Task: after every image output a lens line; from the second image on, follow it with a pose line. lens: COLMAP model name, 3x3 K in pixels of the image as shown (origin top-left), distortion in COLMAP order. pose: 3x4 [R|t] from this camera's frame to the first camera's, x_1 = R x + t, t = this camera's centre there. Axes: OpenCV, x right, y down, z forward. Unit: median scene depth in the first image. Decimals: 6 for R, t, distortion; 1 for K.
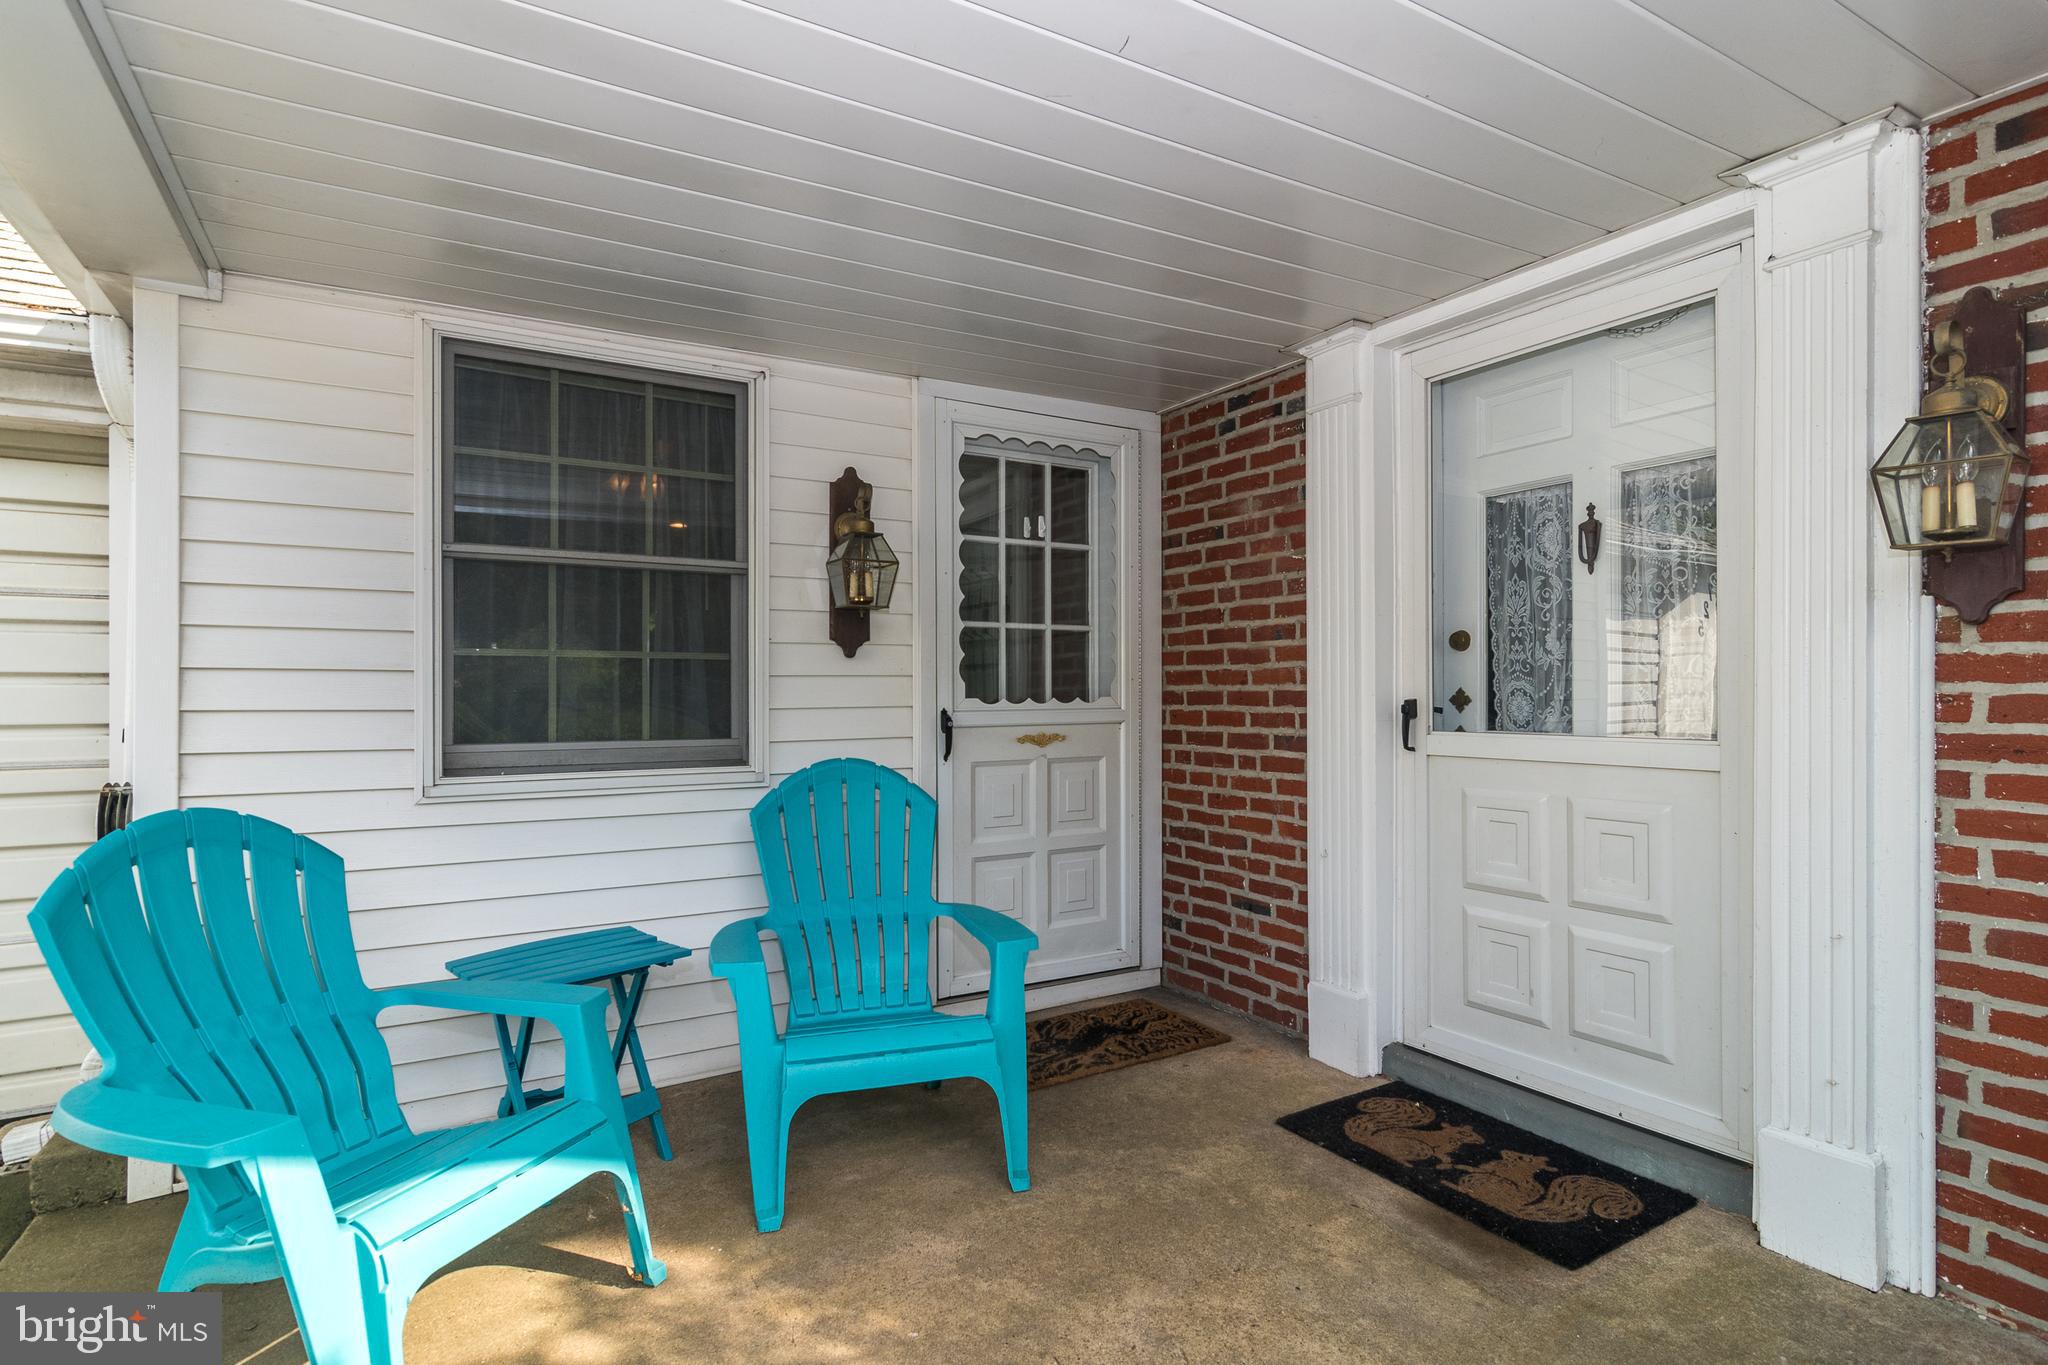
lens RADIAL K [[1014.3, 0, 1033.7], [0, 1014.3, 685.6], [0, 0, 1]] dist [-0.006845, 0.004574]
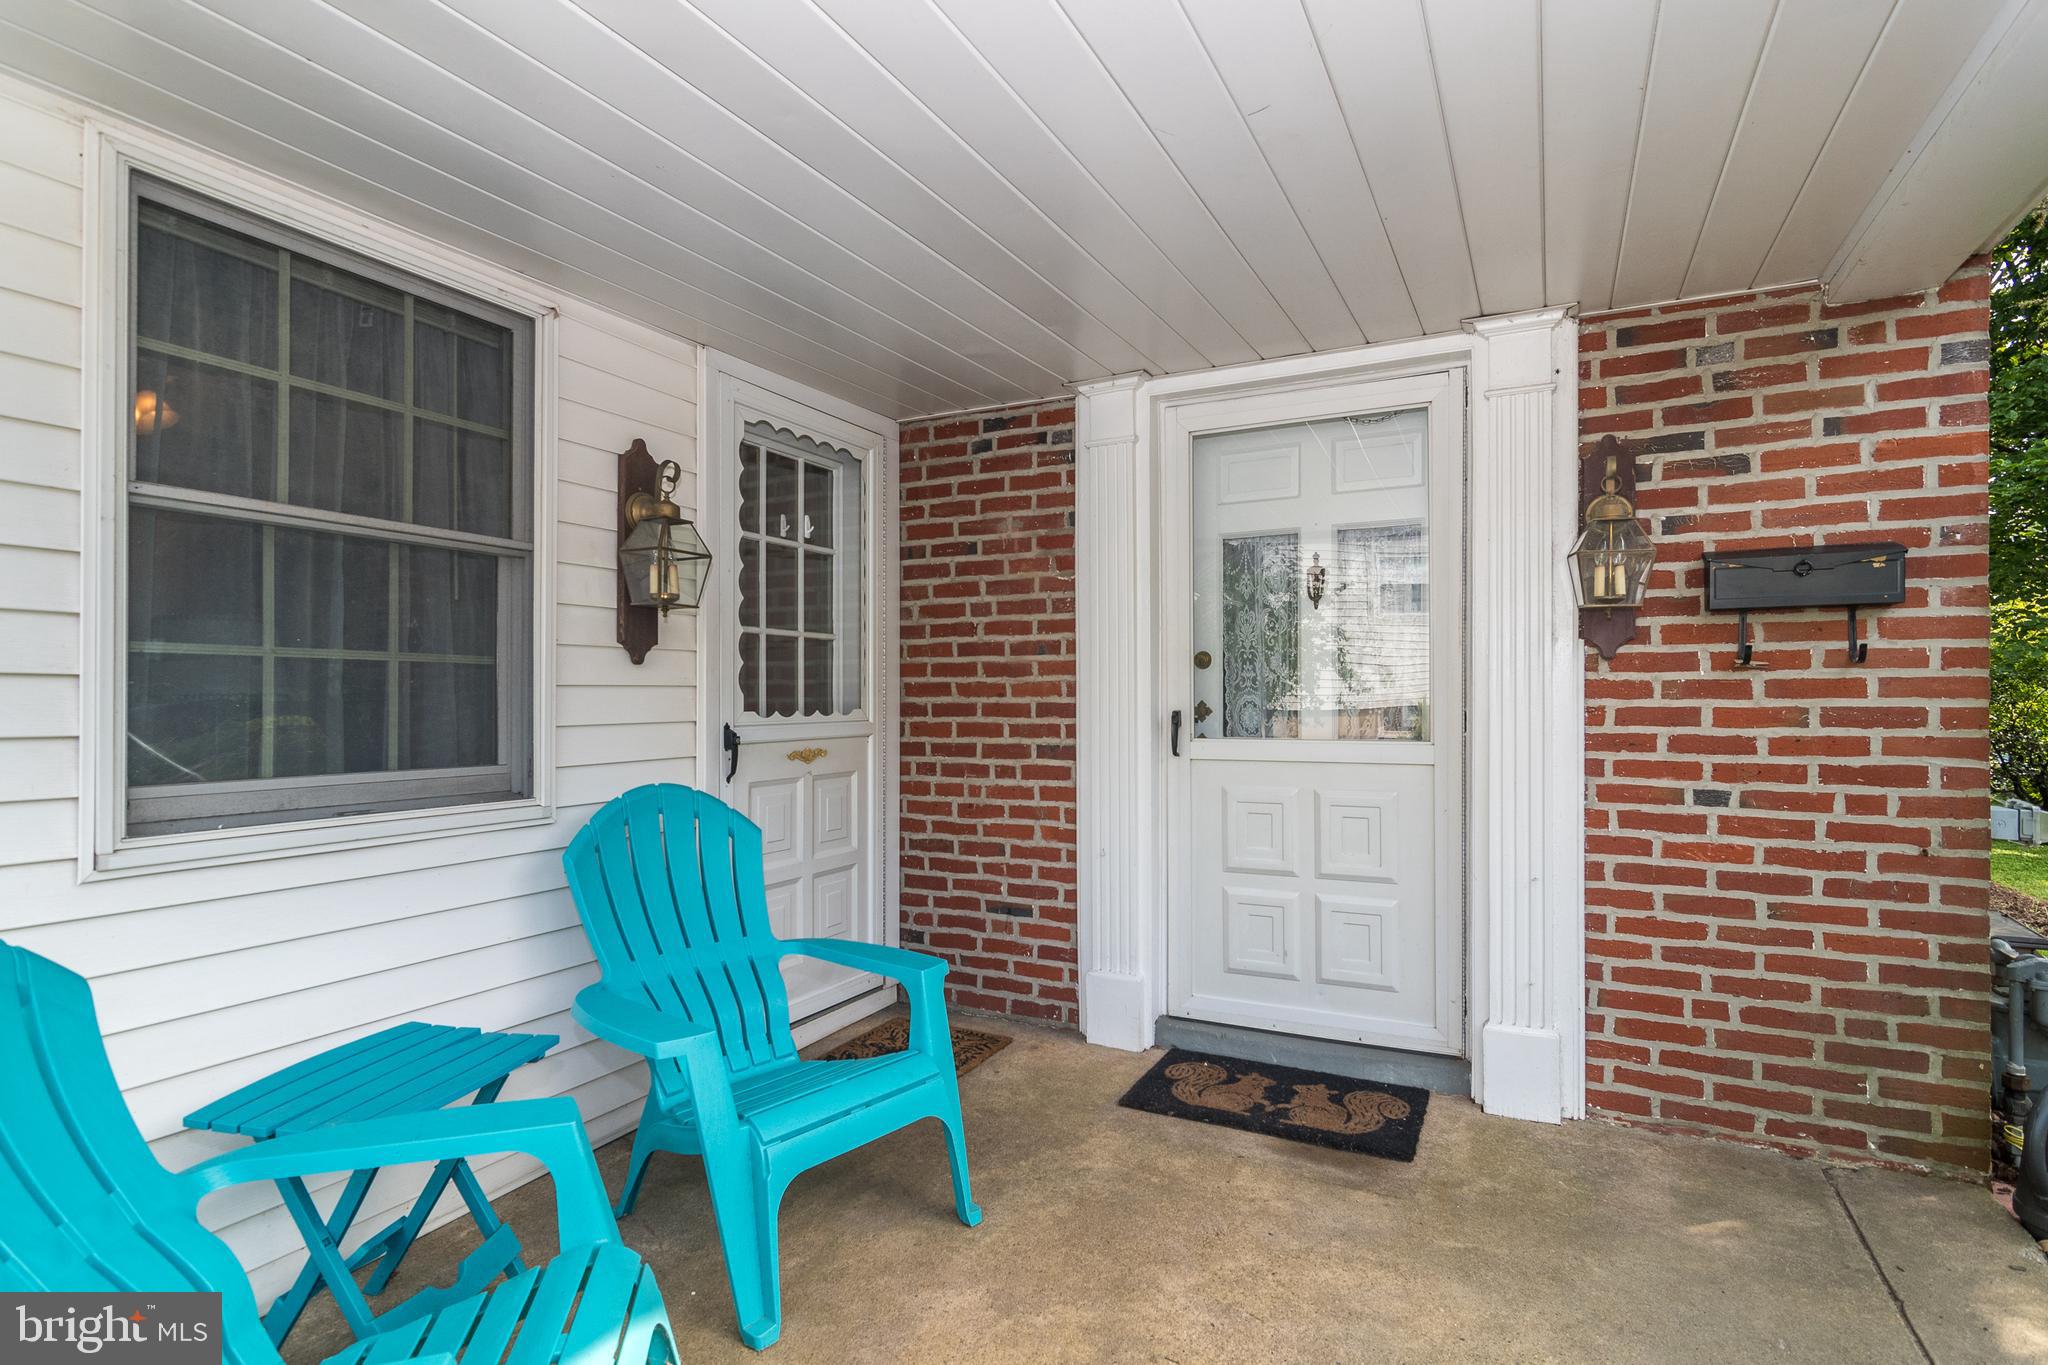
lens RADIAL K [[1014.3, 0, 1063.5], [0, 1014.3, 686.5], [0, 0, 1]] dist [-0.006845, 0.004574]
pose [[0.847253, 0.008050, 0.531129, -0.351507], [-0.003864, 0.999952, -0.008992, -0.003031], [-0.531176, 0.005566, 0.847243, 0.105281]]
